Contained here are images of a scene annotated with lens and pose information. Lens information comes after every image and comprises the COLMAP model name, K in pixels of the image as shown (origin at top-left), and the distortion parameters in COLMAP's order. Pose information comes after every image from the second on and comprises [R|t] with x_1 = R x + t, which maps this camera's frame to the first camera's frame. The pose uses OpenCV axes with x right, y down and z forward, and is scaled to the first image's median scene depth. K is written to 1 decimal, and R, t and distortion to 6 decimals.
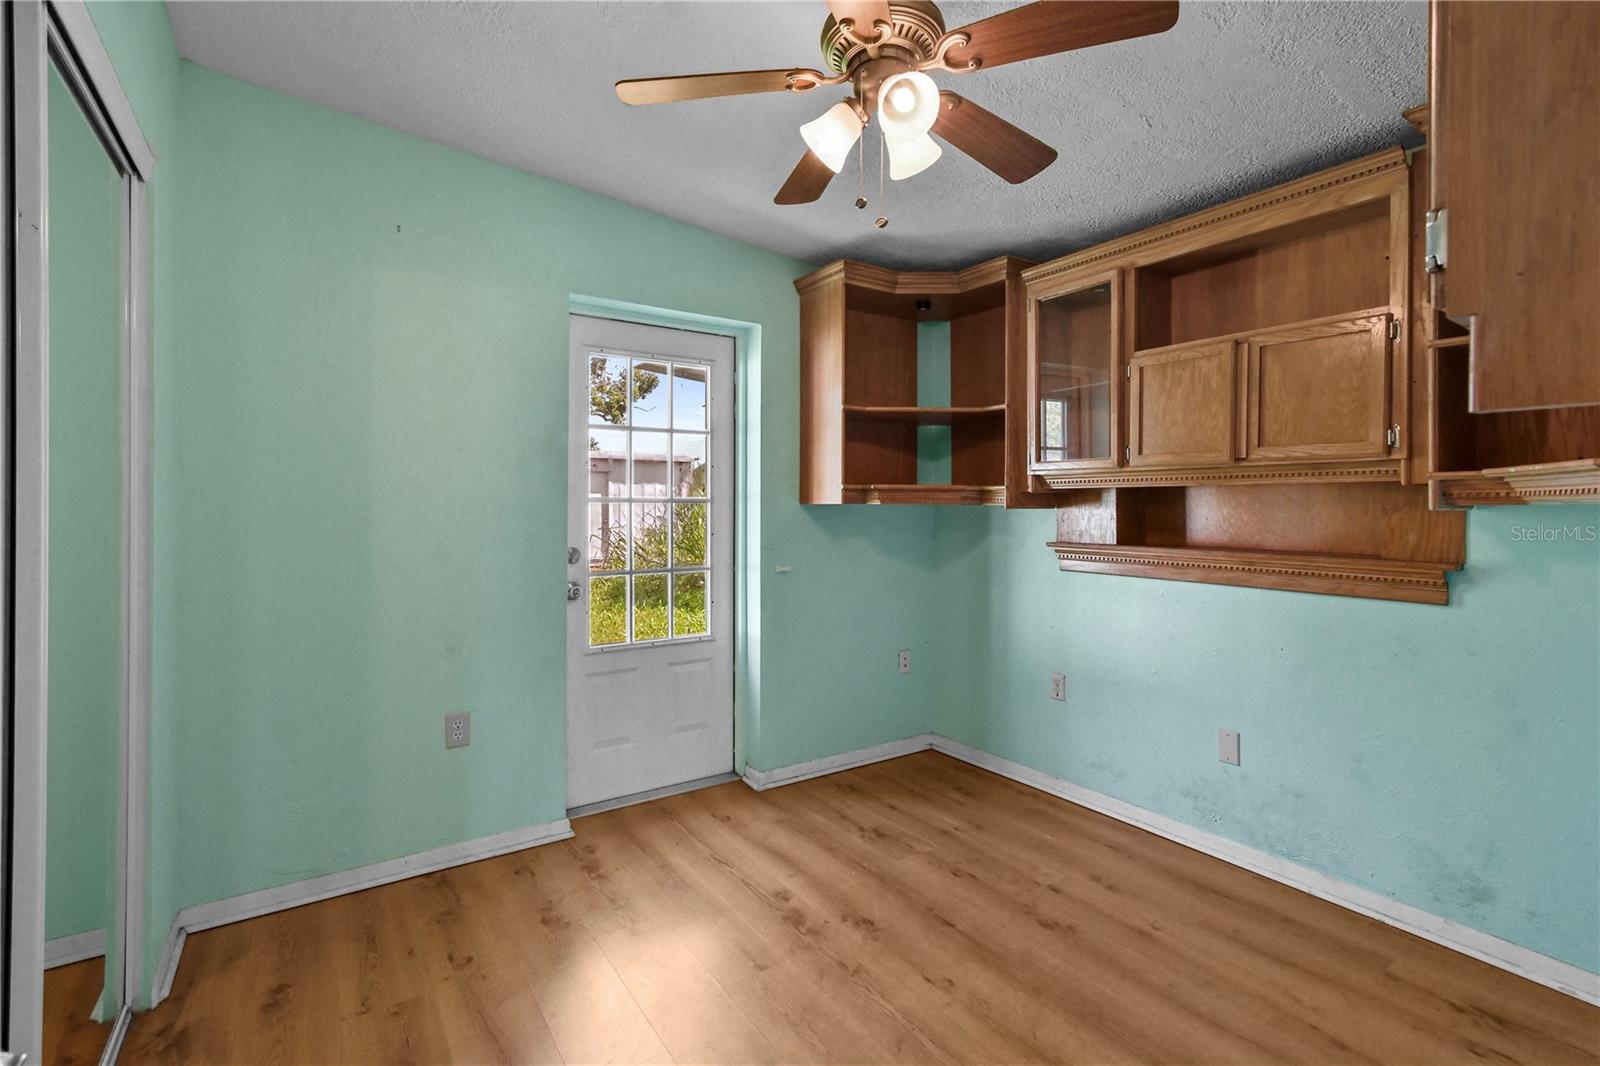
lens RADIAL K [[714.7, 0, 794.9], [0, 714.7, 508.9], [0, 0, 1]] dist [0.000312, 0.000339]
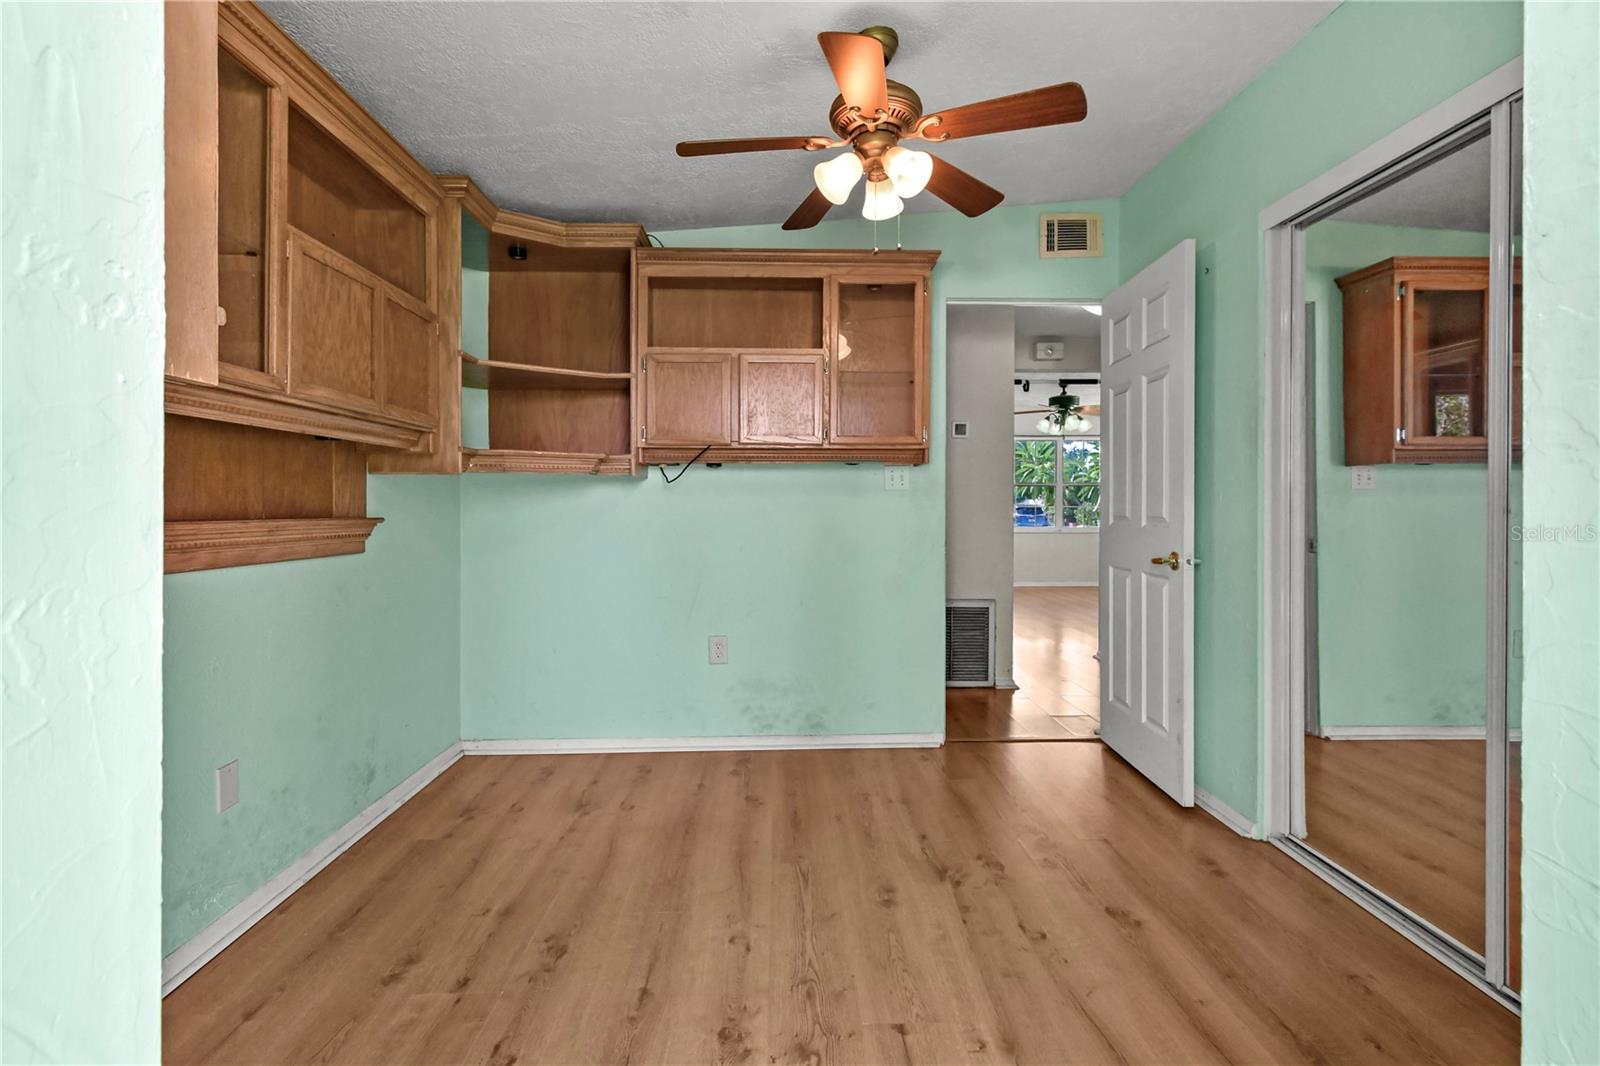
lens RADIAL K [[714.7, 0, 794.9], [0, 714.7, 508.9], [0, 0, 1]] dist [0.000312, 0.000339]
pose [[-0.847539, -0.004835, 0.530712, -0.332254], [-0.001306, 0.999974, 0.007025, 0.050497], [-0.530732, 0.005261, -0.847523, 1.569612]]
